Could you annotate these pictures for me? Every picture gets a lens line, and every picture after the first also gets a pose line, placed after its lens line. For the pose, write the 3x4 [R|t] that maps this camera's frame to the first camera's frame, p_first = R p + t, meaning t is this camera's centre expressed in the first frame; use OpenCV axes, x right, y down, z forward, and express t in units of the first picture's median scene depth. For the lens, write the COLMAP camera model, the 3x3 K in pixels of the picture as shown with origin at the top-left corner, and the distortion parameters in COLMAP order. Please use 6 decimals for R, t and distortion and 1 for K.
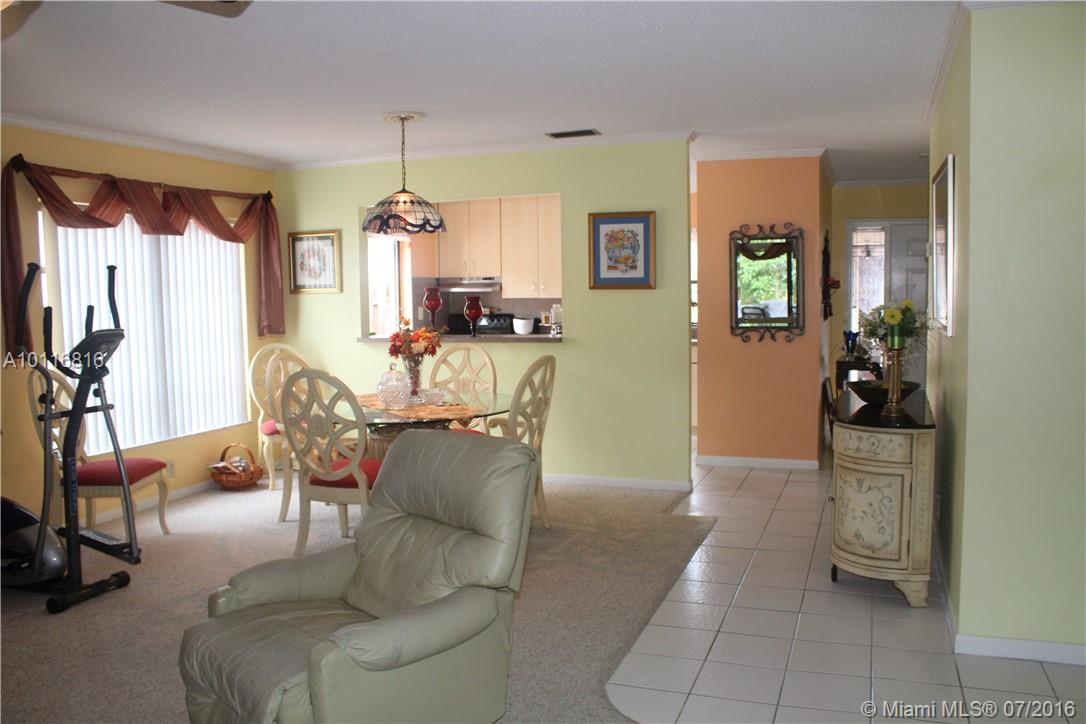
lens RADIAL K [[917.5, 0, 543.0], [0, 917.5, 377.2], [0, 0, 1]] dist [-0.167842, 0.164571]
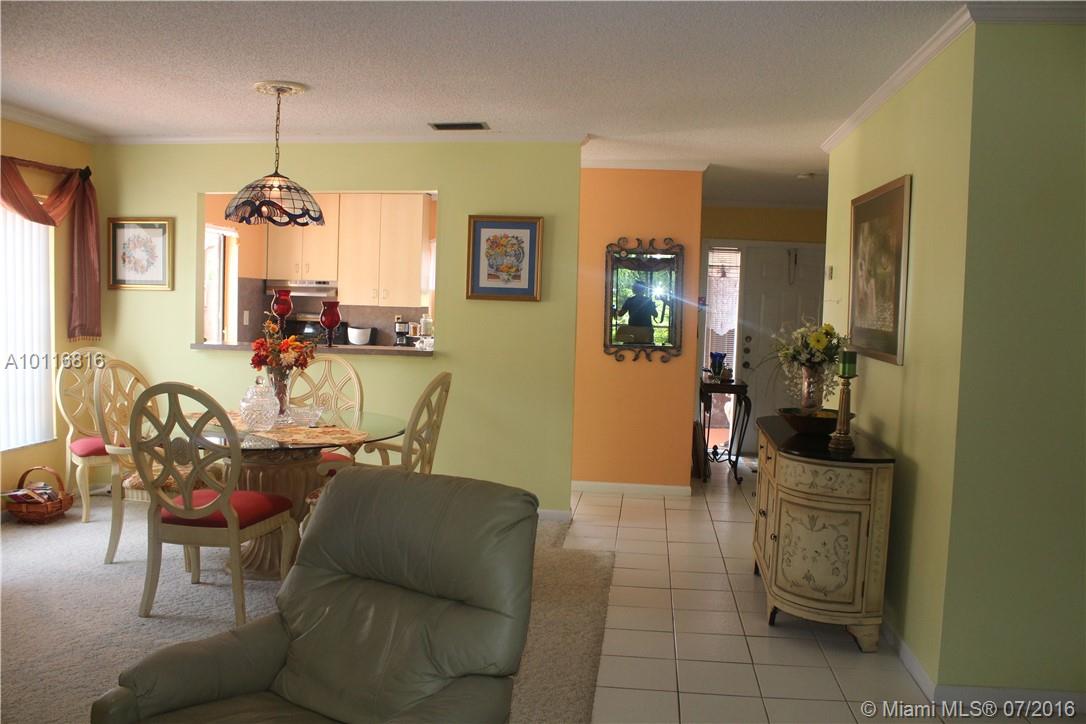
lens RADIAL K [[917.5, 0, 543.0], [0, 917.5, 377.2], [0, 0, 1]] dist [-0.167842, 0.164571]
pose [[0.970688, 0.024924, 0.239047, -0.094301], [-0.021841, 0.999641, -0.015538, -0.006332], [-0.239348, 0.009861, 0.970884, 0.107090]]
